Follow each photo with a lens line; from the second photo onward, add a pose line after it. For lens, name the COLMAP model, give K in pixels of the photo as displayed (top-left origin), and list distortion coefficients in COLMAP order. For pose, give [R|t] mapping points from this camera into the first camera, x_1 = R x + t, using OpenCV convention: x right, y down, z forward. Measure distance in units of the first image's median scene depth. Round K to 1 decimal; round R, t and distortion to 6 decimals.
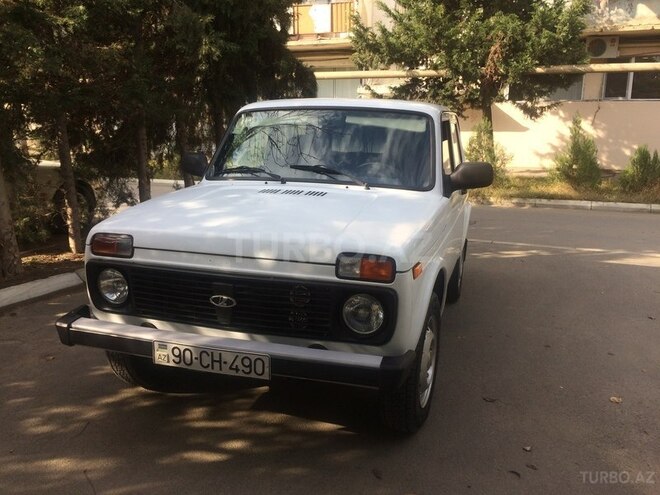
lens RADIAL K [[563.6, 0, 329.0], [0, 563.6, 275.8], [0, 0, 1]] dist [0.038140, 0.002097]
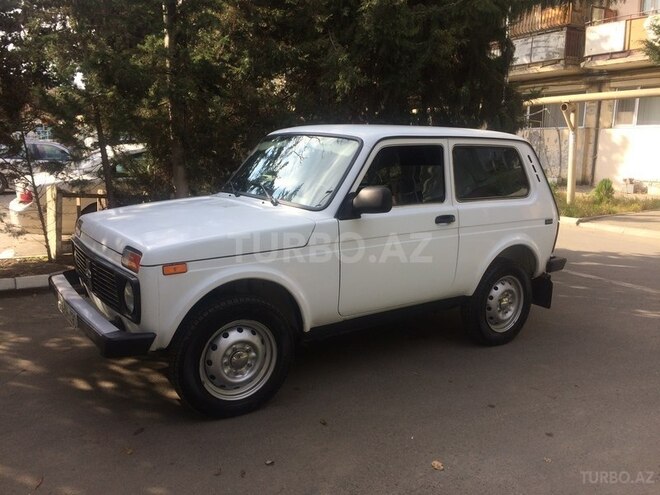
lens RADIAL K [[584.5, 0, 330.0], [0, 584.5, 247.5], [0, 0, 1]] dist [0.032366, -0.016364]
pose [[0.794751, 0.120976, -0.594757, 0.954367], [-0.172517, 0.984541, -0.030268, -0.062496], [0.581901, 0.126661, 0.803336, 0.143109]]
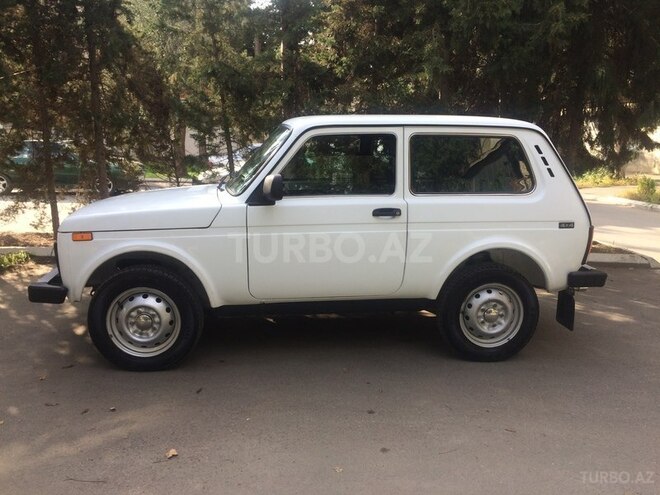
lens RADIAL K [[584.5, 0, 330.0], [0, 584.5, 247.5], [0, 0, 1]] dist [0.032366, -0.016364]
pose [[0.408064, 0.168250, -0.897316, 1.475176], [-0.242615, 0.967515, 0.071081, -0.205144], [0.880126, 0.188697, 0.435628, 0.746919]]
